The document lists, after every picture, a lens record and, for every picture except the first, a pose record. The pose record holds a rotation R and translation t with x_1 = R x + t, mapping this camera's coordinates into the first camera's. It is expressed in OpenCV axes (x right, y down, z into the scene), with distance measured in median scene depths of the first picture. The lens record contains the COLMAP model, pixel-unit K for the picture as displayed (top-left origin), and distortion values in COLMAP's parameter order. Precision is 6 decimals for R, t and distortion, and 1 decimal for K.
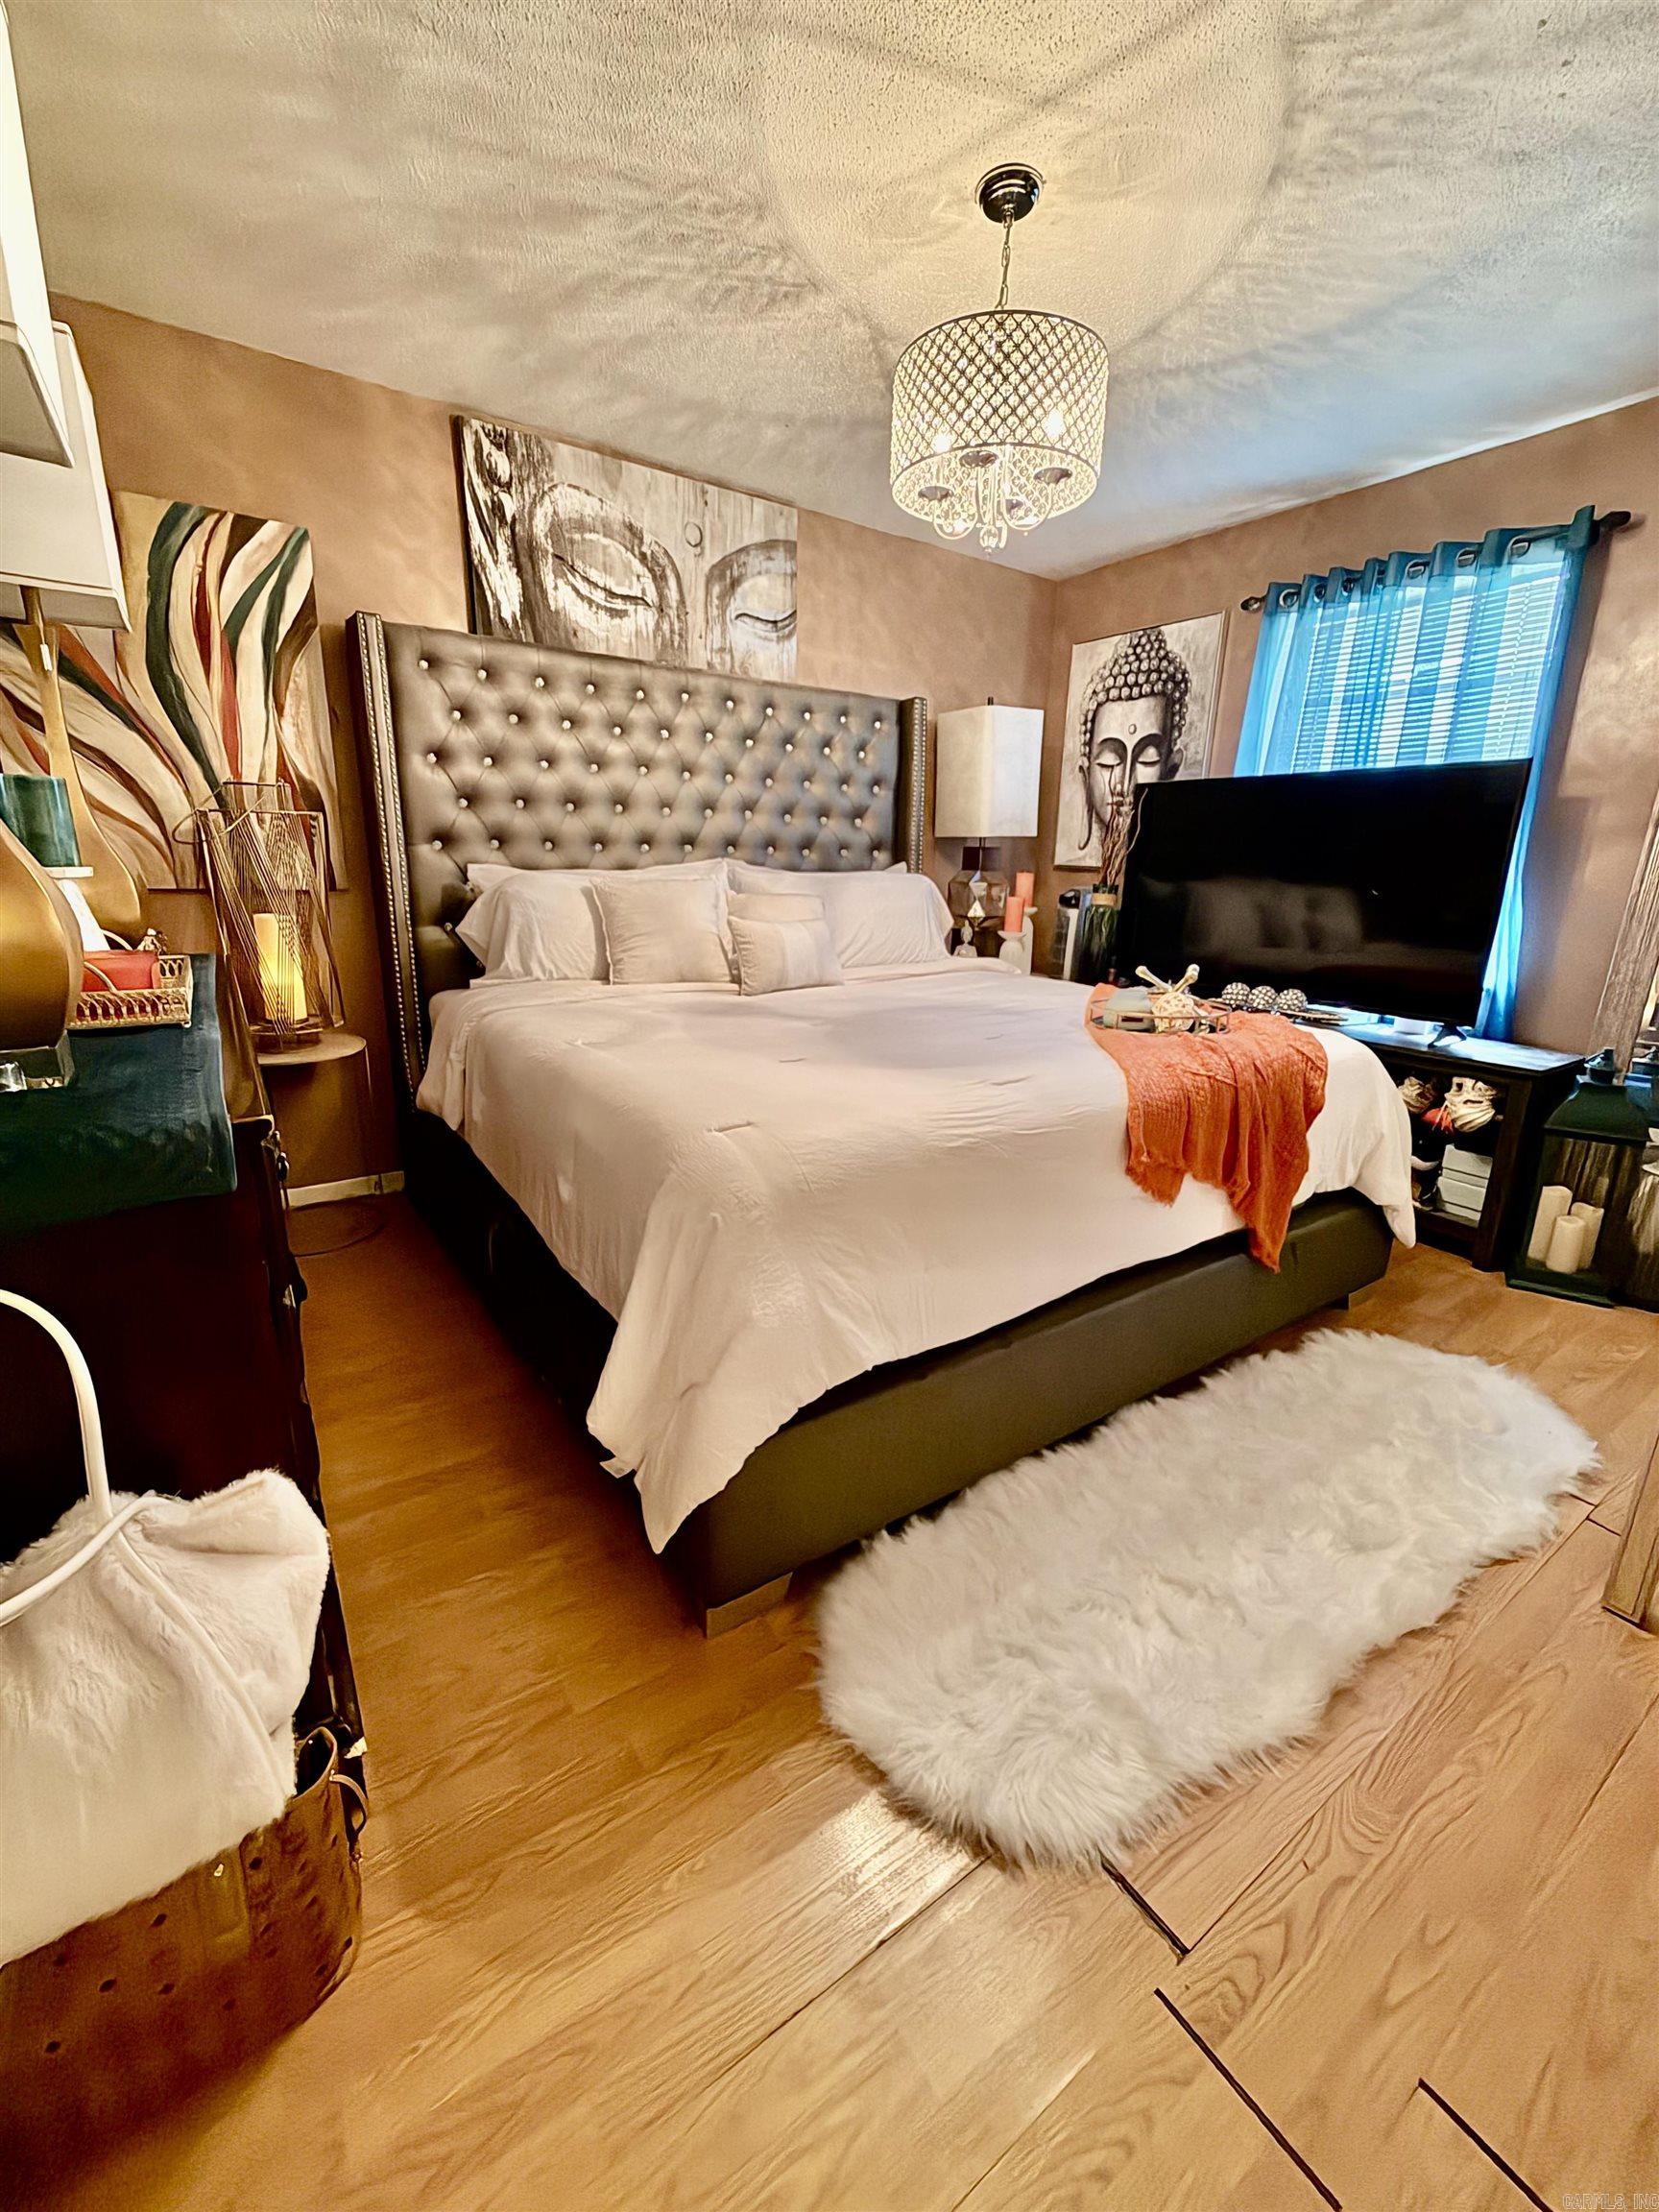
lens RADIAL K [[883.6, 0, 821.8], [0, 883.6, 1094.8], [0, 0, 1]] dist [-0.000859, 0.000031]
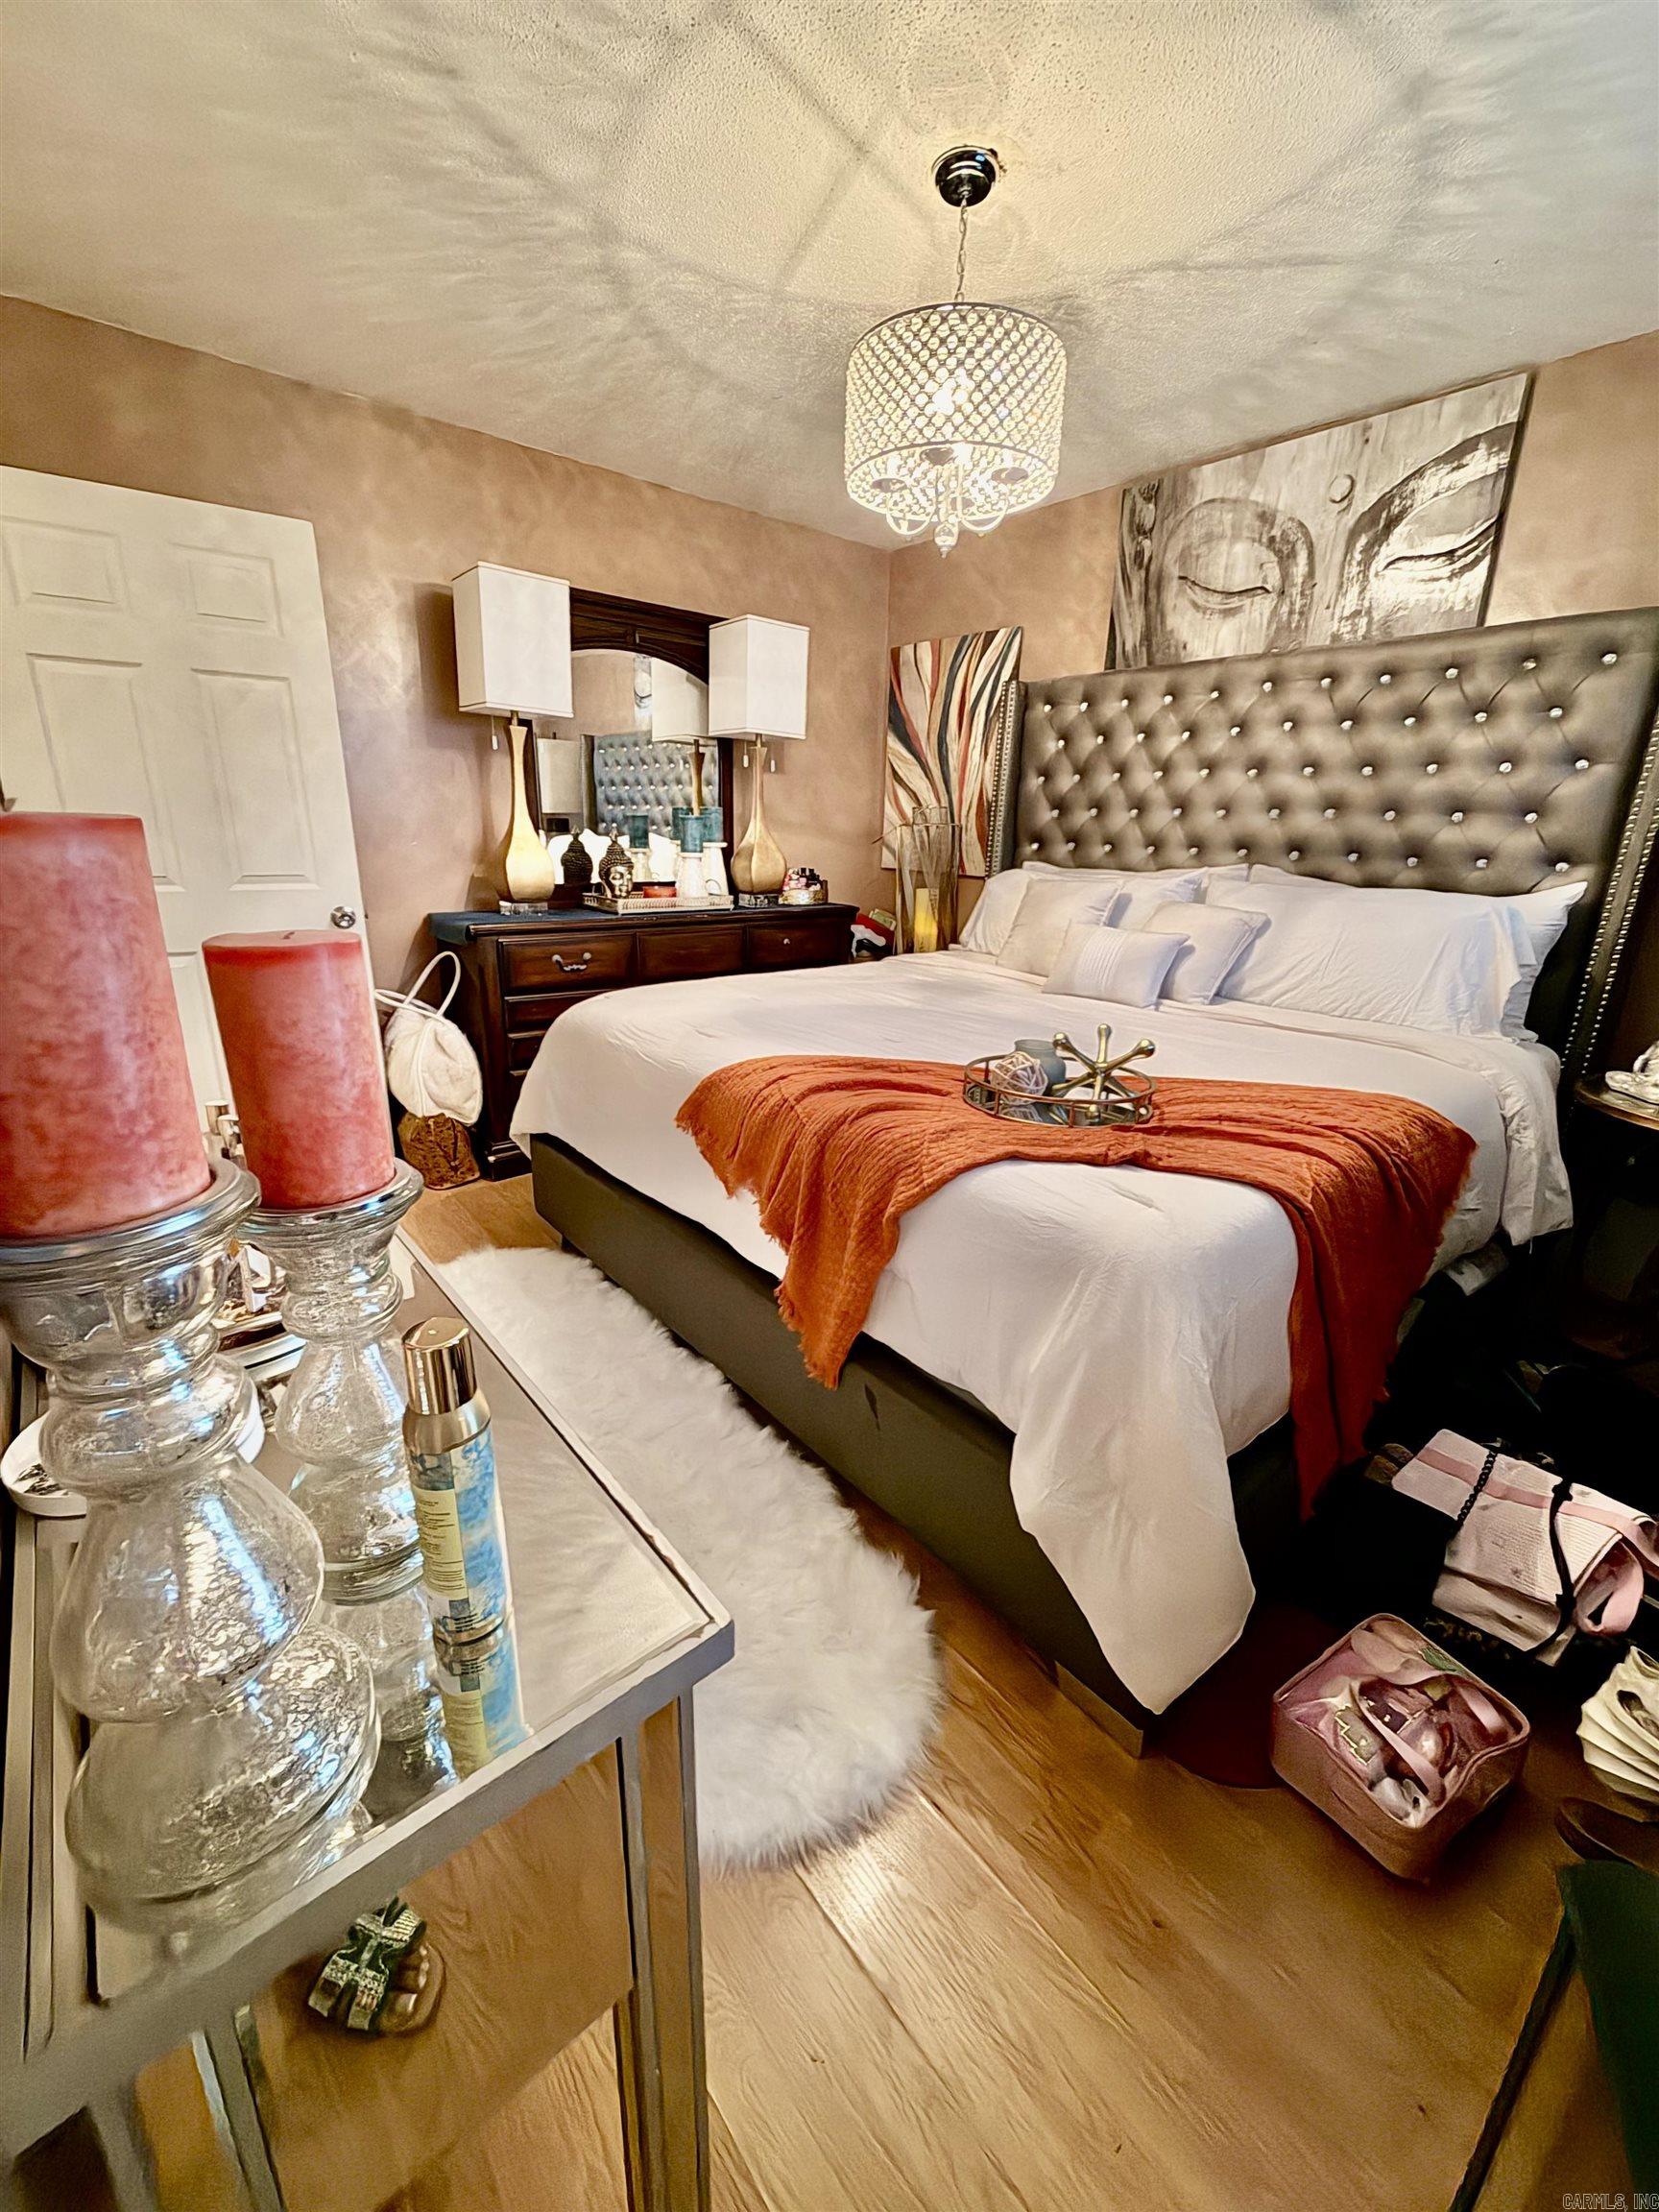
lens RADIAL K [[883.6, 0, 845.8], [0, 883.6, 1096.7], [0, 0, 1]] dist [-0.000859, 0.000031]
pose [[0.098870, 0.281675, -0.954402, 0.830386], [-0.278306, 0.928655, 0.245246, -0.170119], [0.955390, 0.241368, 0.170208, 0.564141]]
